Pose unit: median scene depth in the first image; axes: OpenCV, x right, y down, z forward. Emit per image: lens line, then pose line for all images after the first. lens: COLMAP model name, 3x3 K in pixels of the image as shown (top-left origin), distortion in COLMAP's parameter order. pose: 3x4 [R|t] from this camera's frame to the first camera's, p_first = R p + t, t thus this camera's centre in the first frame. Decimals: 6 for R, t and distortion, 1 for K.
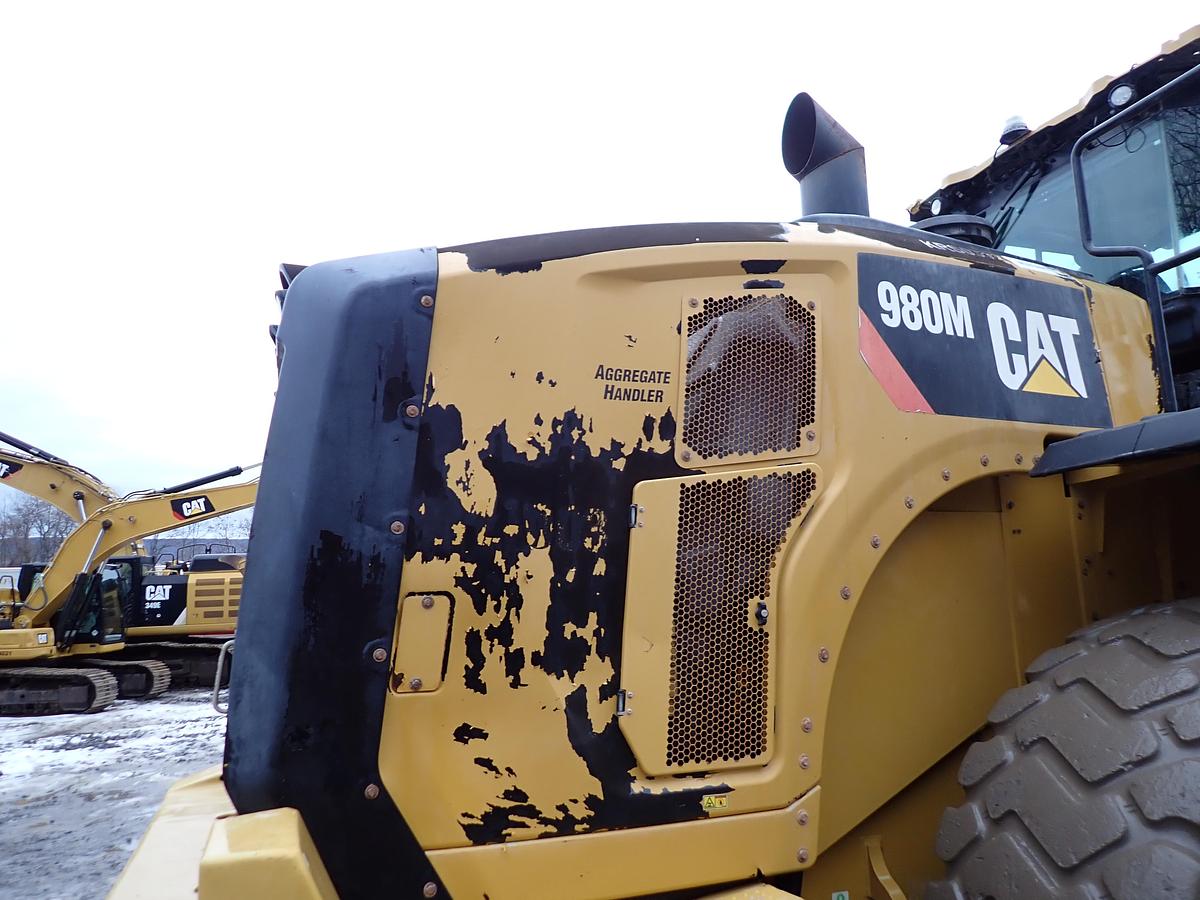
lens RADIAL K [[889.0, 0, 598.9], [0, 889.0, 443.1], [0, 0, 1]] dist [0.007421, -0.001784]
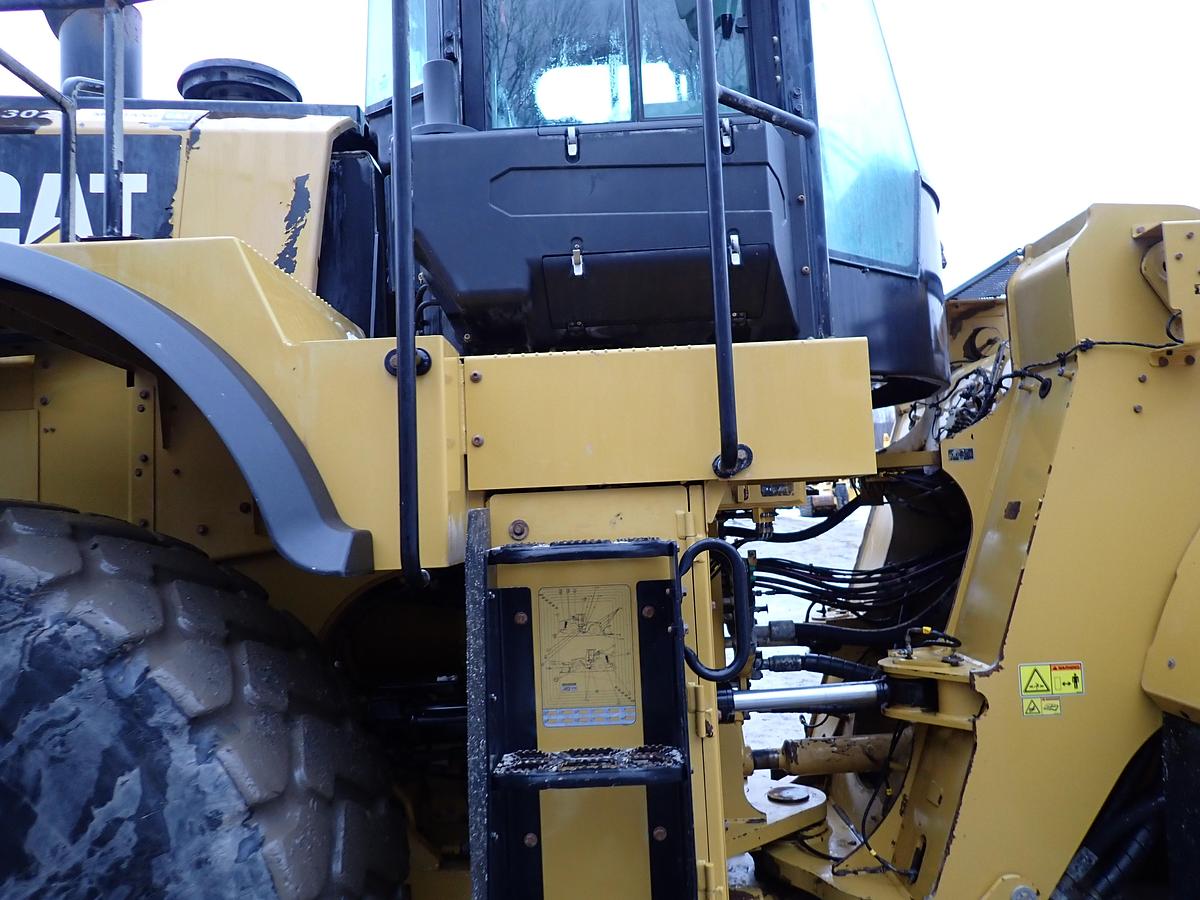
lens RADIAL K [[889.0, 0, 598.9], [0, 889.0, 443.1], [0, 0, 1]] dist [0.007421, -0.001784]
pose [[0.934376, -0.040986, -0.353924, 1.644827], [0.081779, 0.991512, 0.101079, 0.084687], [0.346777, -0.123389, 0.929796, 0.453108]]
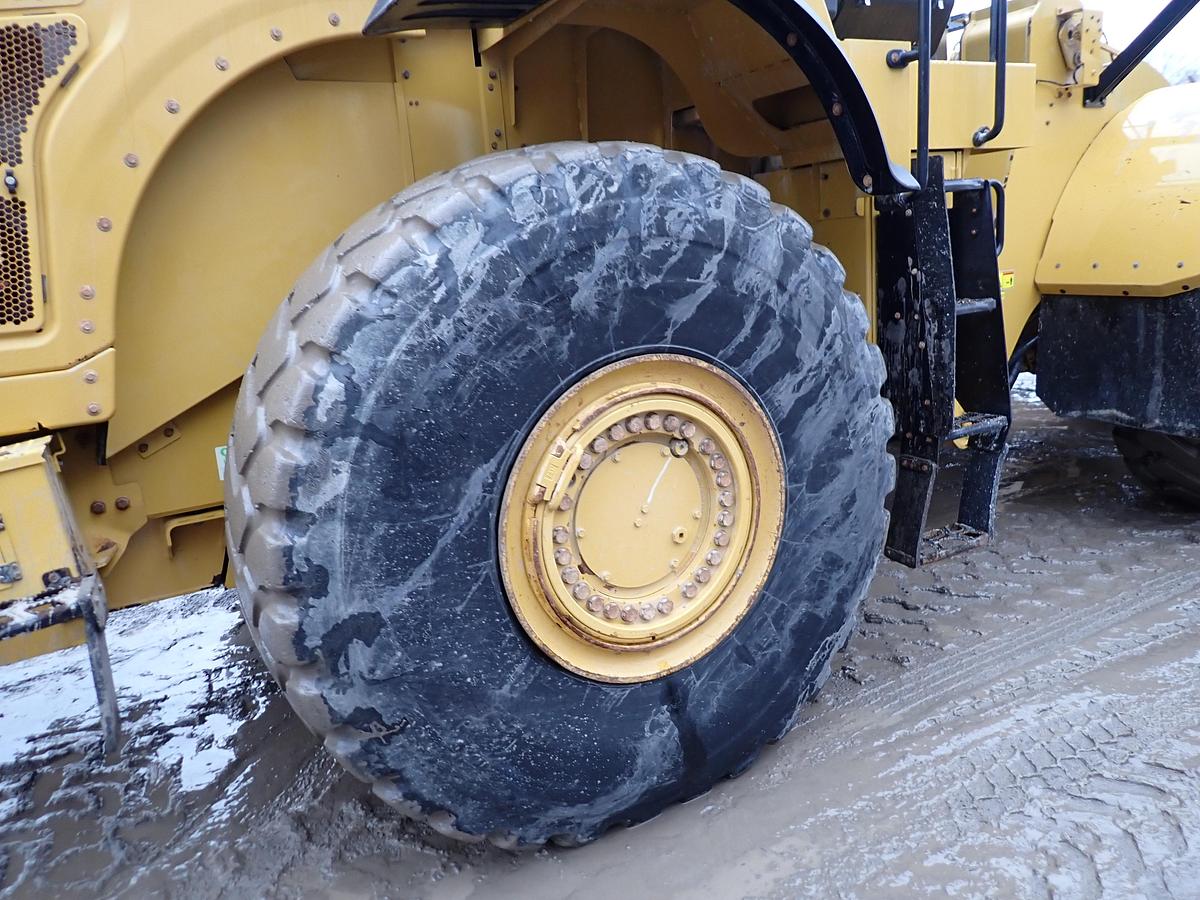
lens RADIAL K [[889.0, 0, 598.9], [0, 889.0, 443.1], [0, 0, 1]] dist [0.007421, -0.001784]
pose [[0.984319, -0.081742, 0.156314, 0.614685], [0.014612, 0.920889, 0.389550, 0.081886], [-0.175790, -0.381158, 0.907643, -0.098339]]
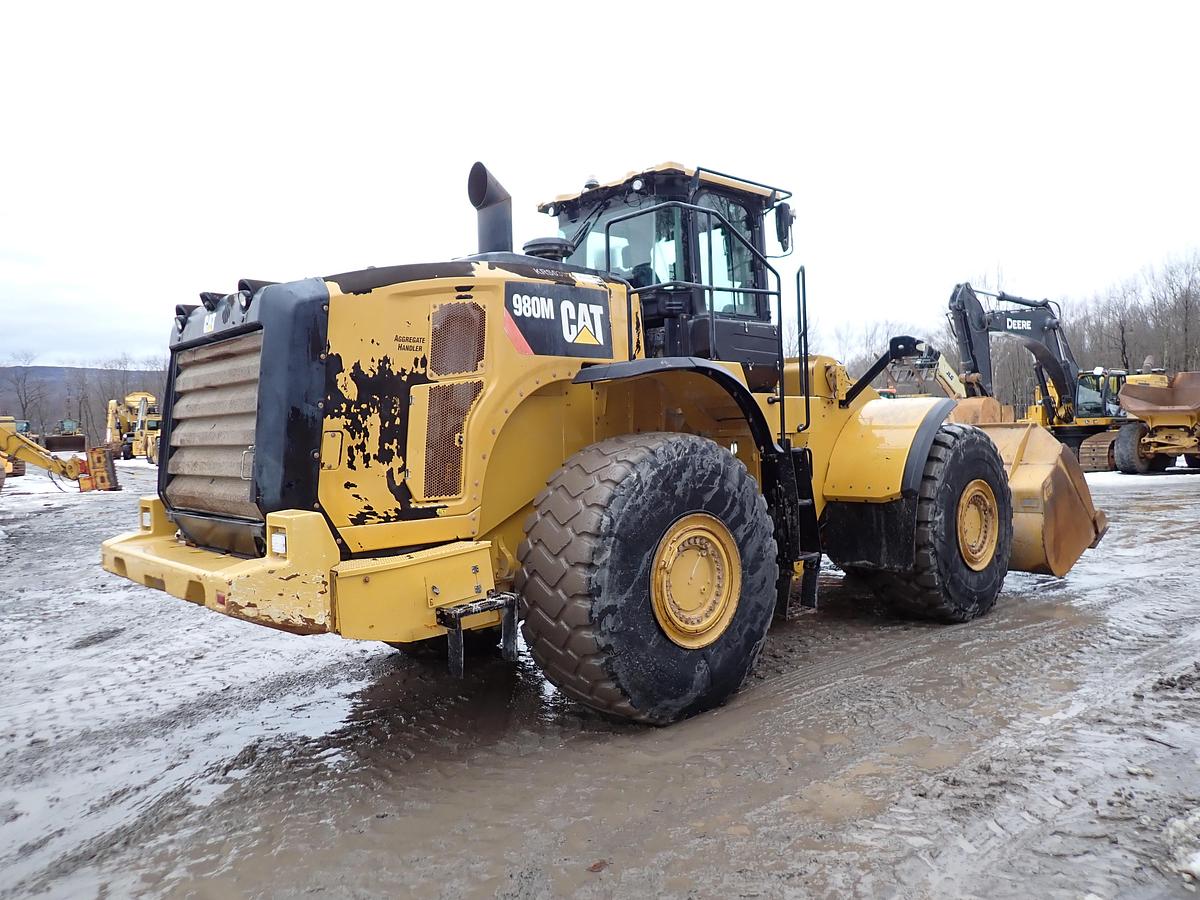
lens RADIAL K [[886.7, 0, 597.2], [0, 886.7, 443.2], [0, 0, 1]] dist [0.001169, -0.003724]
pose [[0.923387, -0.004011, 0.383849, -0.395984], [-0.062221, 0.985158, 0.159973, -0.208308], [-0.378793, -0.171601, 0.909433, -1.330964]]
